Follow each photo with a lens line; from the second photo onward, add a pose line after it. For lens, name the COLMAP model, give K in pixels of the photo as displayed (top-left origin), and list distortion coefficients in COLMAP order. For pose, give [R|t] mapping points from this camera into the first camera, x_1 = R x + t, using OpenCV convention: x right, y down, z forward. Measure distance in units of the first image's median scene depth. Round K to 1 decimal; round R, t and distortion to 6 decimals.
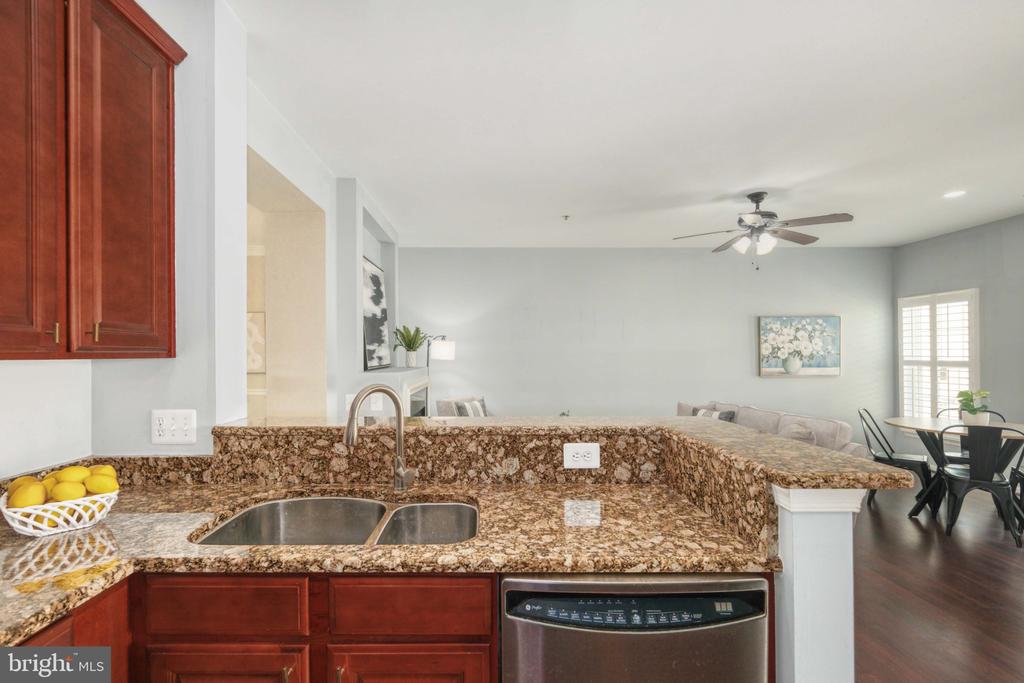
lens RADIAL K [[467.3, 0, 481.9], [0, 467.3, 353.5], [0, 0, 1]] dist [-0.002129, -0.000382]
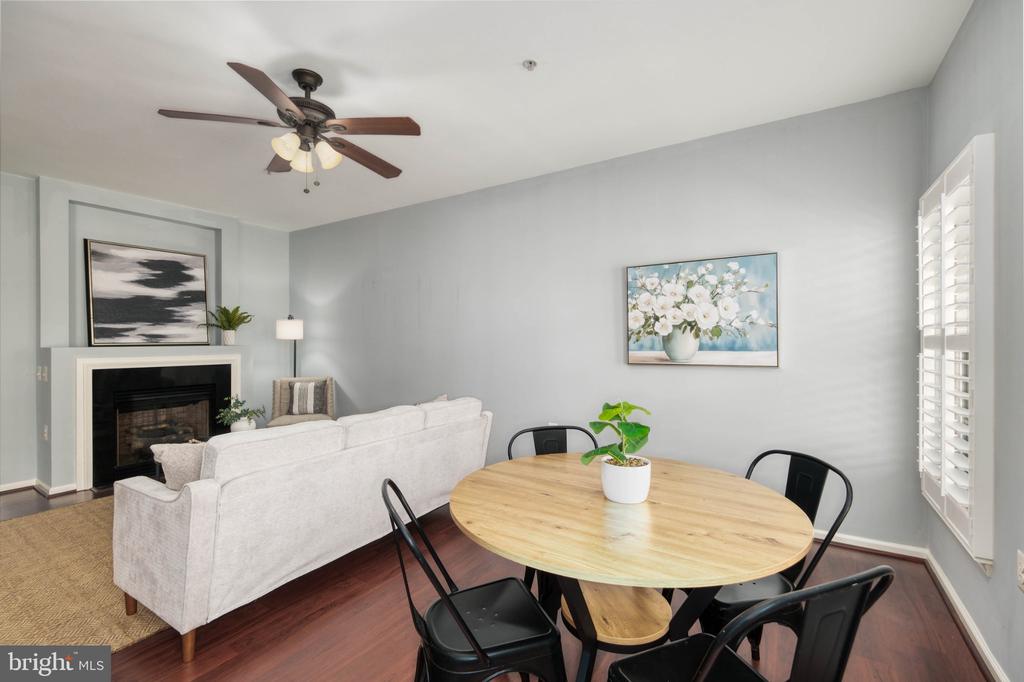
lens RADIAL K [[449.0, 0, 514.6], [0, 449.0, 335.3], [0, 0, 1]] dist [0.000167, -0.000097]
pose [[0.844047, -0.008554, -0.536201, 1.367563], [0.003776, 0.999943, -0.010008, 0.027512], [0.536256, 0.006422, 0.844031, 0.736368]]
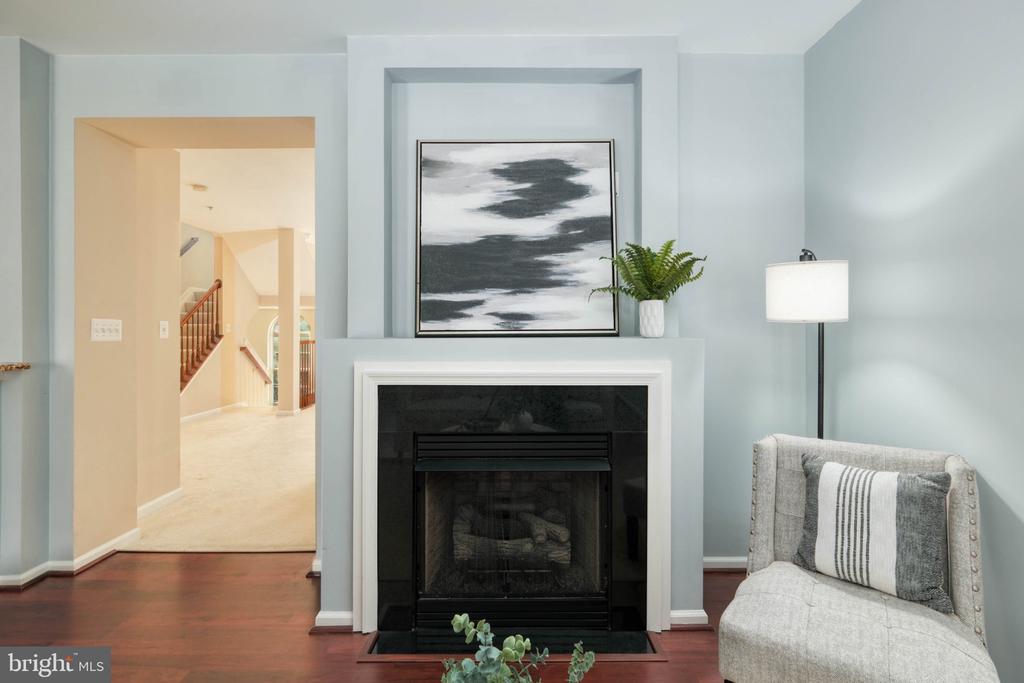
lens RADIAL K [[488.7, 0, 511.2], [0, 488.7, 335.0], [0, 0, 1]] dist [-0.017421, -0.000221]
pose [[0.009709, 0.011113, -0.999891, 0.432418], [0.001977, 0.999936, 0.011133, 0.031373], [0.999951, -0.002085, 0.009686, 1.287718]]
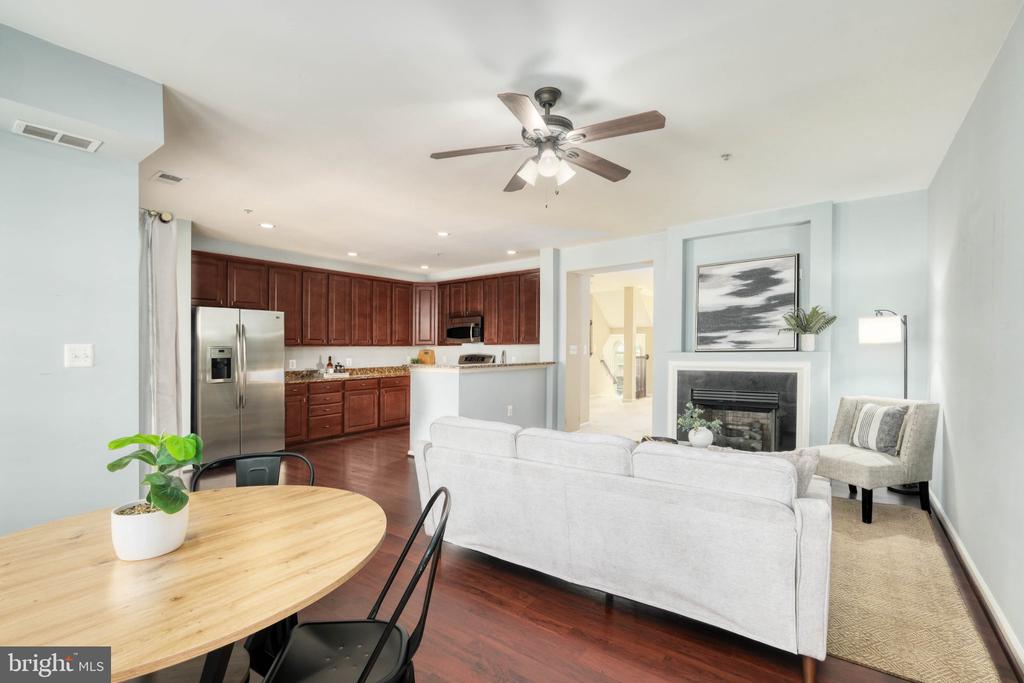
lens RADIAL K [[449.8, 0, 514.7], [0, 449.8, 355.7], [0, 0, 1]] dist [-0.002063, -0.000120]
pose [[-0.597347, 0.016289, -0.801817, 1.323235], [0.010150, 0.999867, 0.012751, 0.028661], [0.801918, -0.000522, -0.597433, 1.579256]]
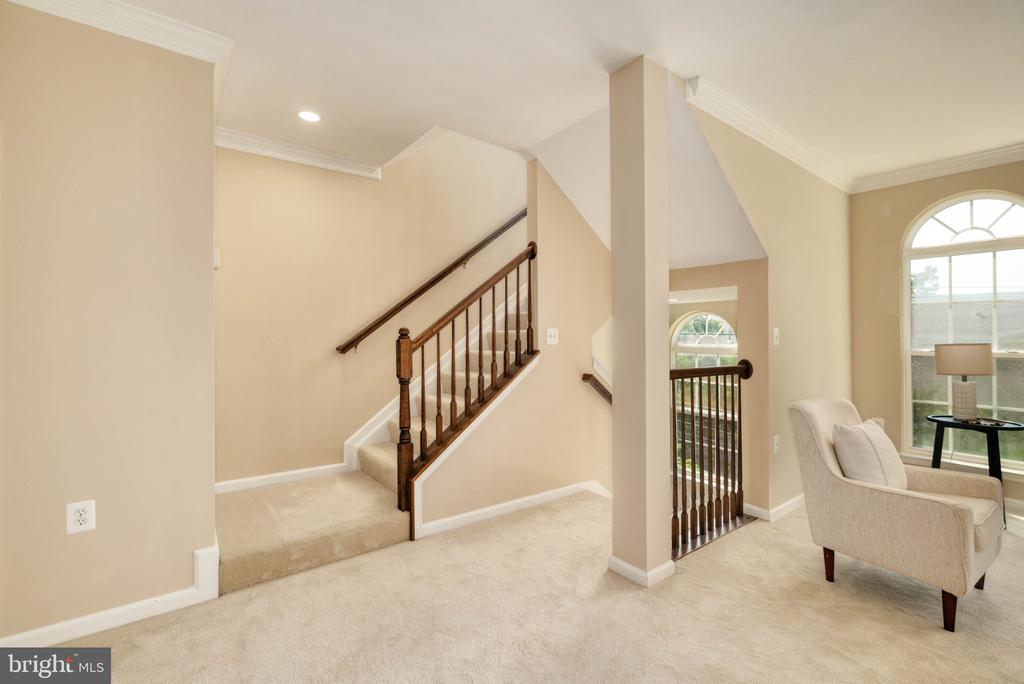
lens RADIAL K [[460.6, 0, 521.3], [0, 460.6, 336.0], [0, 0, 1]] dist [-0.001505, -0.000184]
pose [[-0.796563, -0.004051, -0.604542, -1.107260], [0.001601, 0.999960, -0.008810, 0.028814], [0.604553, -0.007986, -0.796525, 0.782047]]
